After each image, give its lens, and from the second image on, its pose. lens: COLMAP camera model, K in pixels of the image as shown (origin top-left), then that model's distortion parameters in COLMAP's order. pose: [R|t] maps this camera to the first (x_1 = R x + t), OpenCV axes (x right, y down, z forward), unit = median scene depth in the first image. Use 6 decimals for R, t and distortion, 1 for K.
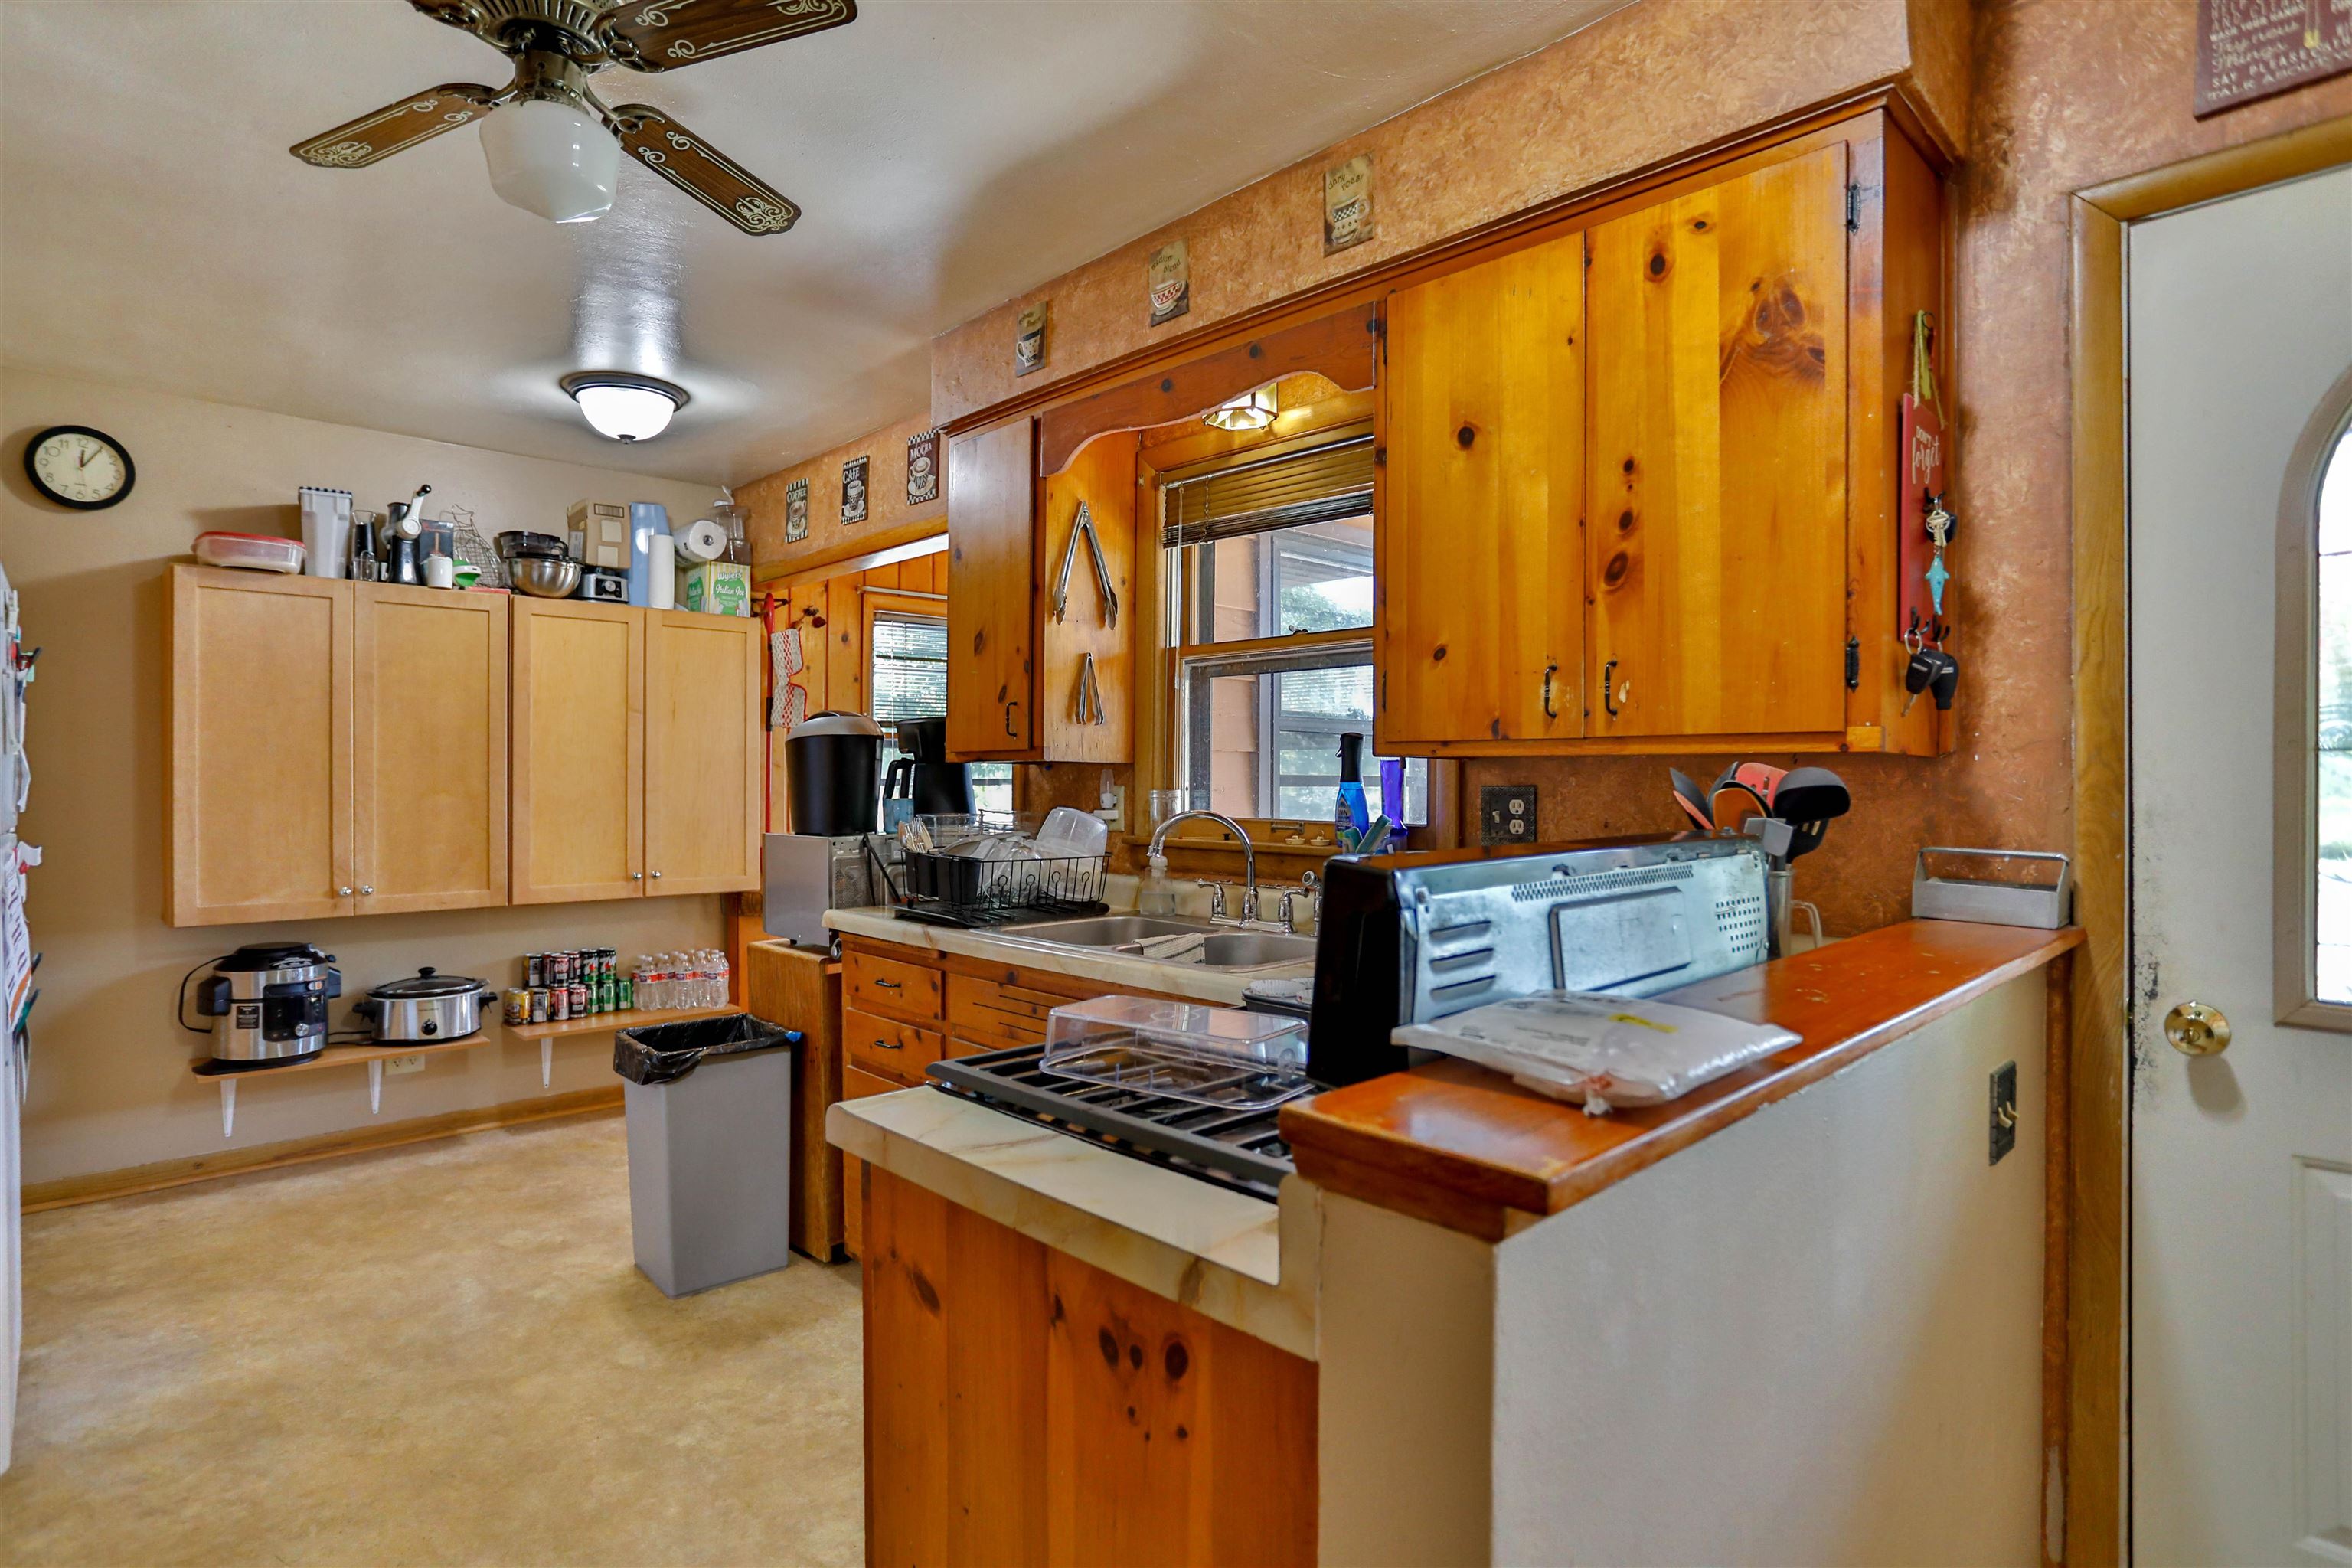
lens RADIAL K [[1183.5, 0, 1183.9], [0, 1183.5, 795.6], [0, 0, 1]] dist [-0.047362, 0.024383]
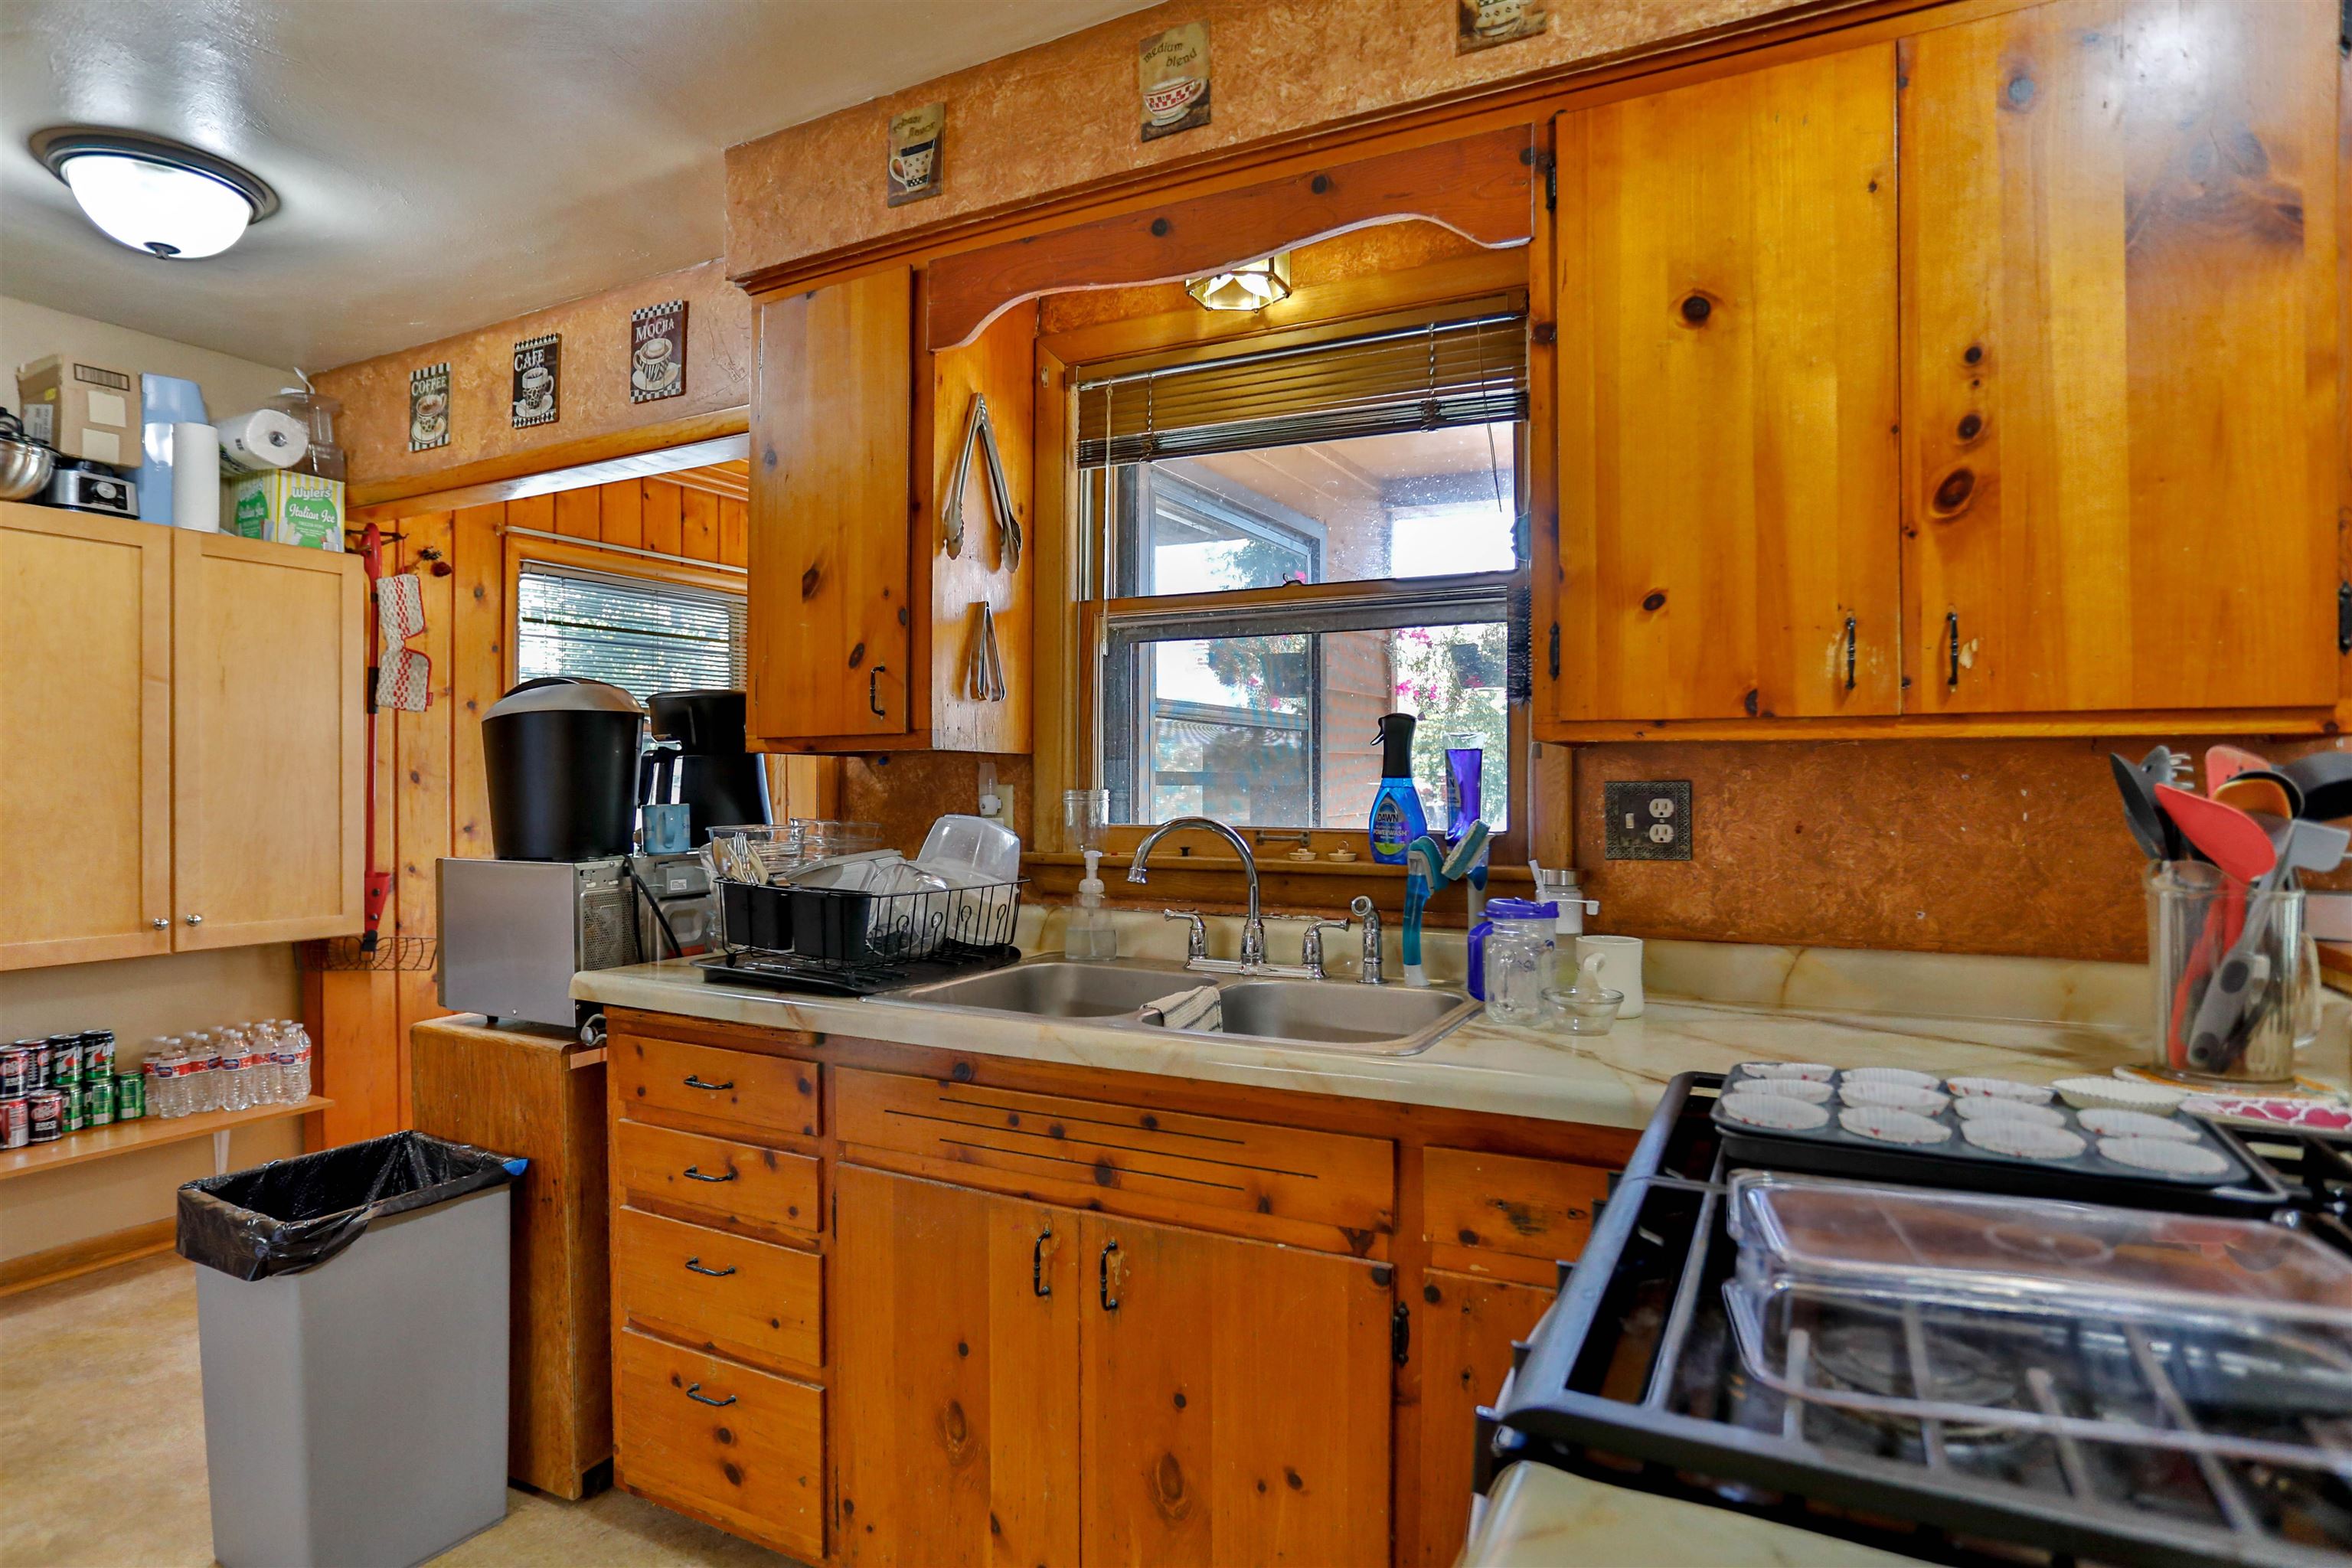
lens RADIAL K [[1183.5, 0, 1183.9], [0, 1183.5, 795.6], [0, 0, 1]] dist [-0.047362, 0.024383]
pose [[0.943120, -0.006033, 0.332398, -0.208971], [0.006806, 0.999976, -0.001161, -0.000003], [-0.332383, 0.003358, 0.943139, 0.277472]]
